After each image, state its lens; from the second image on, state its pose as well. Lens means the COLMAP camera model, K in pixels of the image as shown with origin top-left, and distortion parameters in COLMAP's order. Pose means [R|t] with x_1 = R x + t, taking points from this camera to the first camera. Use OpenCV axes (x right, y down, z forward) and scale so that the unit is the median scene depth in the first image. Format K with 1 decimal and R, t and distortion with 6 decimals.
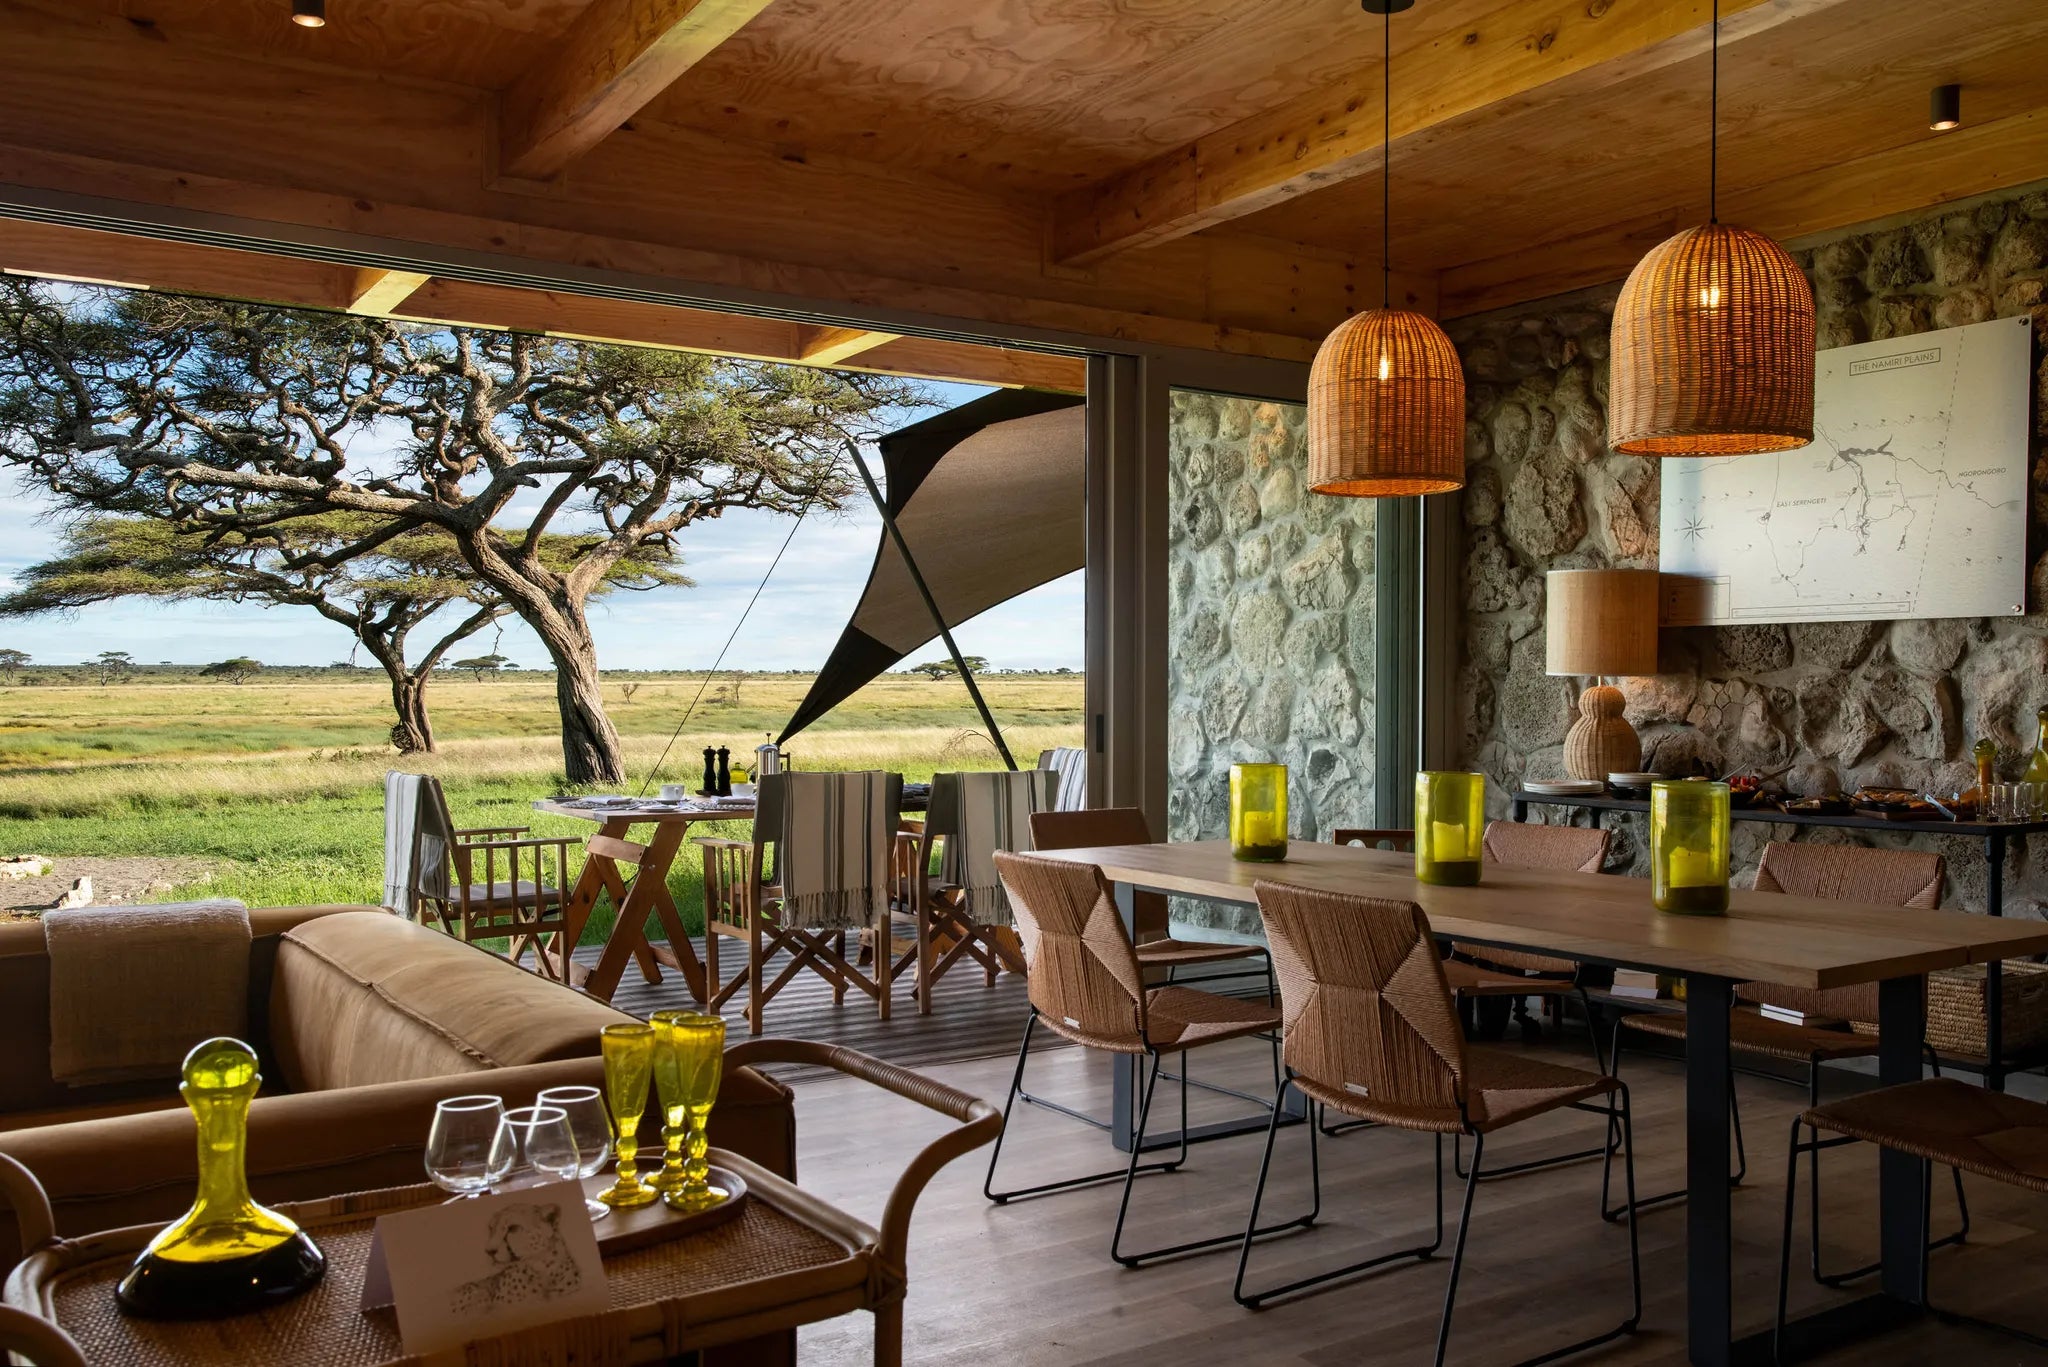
lens RADIAL K [[1683.1, 0, 1024.8], [0, 1683.1, 699.1], [0, 0, 1]] dist [0.005641, -0.000201]
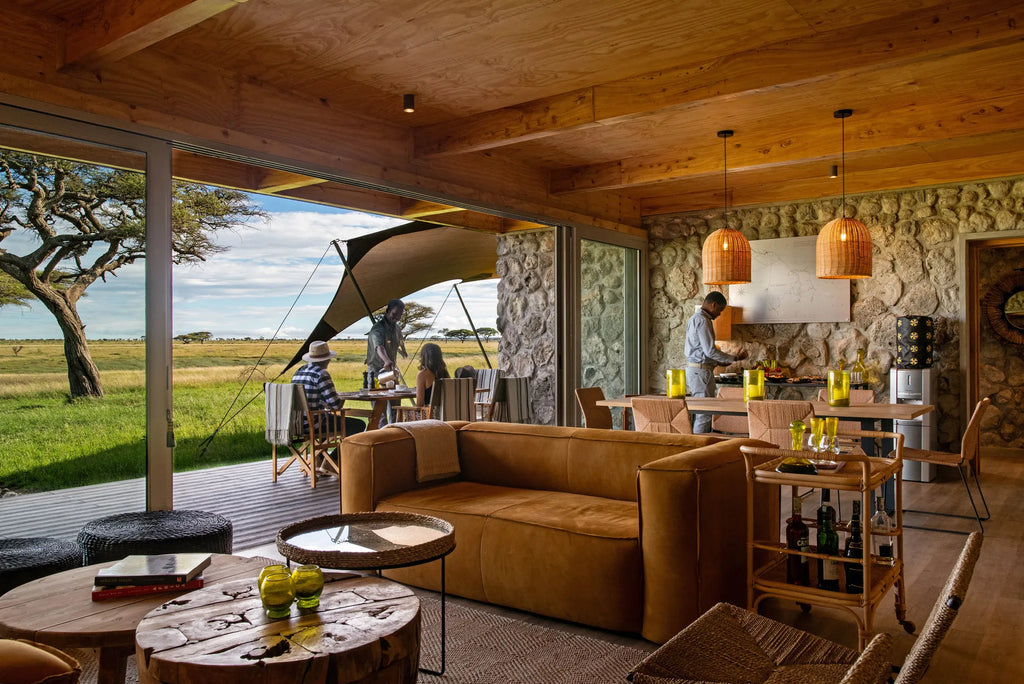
lens RADIAL K [[780.4, 0, 511.8], [0, 780.4, 336.0], [0, 0, 1]] dist [-0.035661, 0.000816]
pose [[0.940359, -0.001560, 0.340179, -0.417490], [0.008221, 0.999802, -0.018141, 0.000463], [-0.340084, 0.019855, 0.940186, -0.163258]]
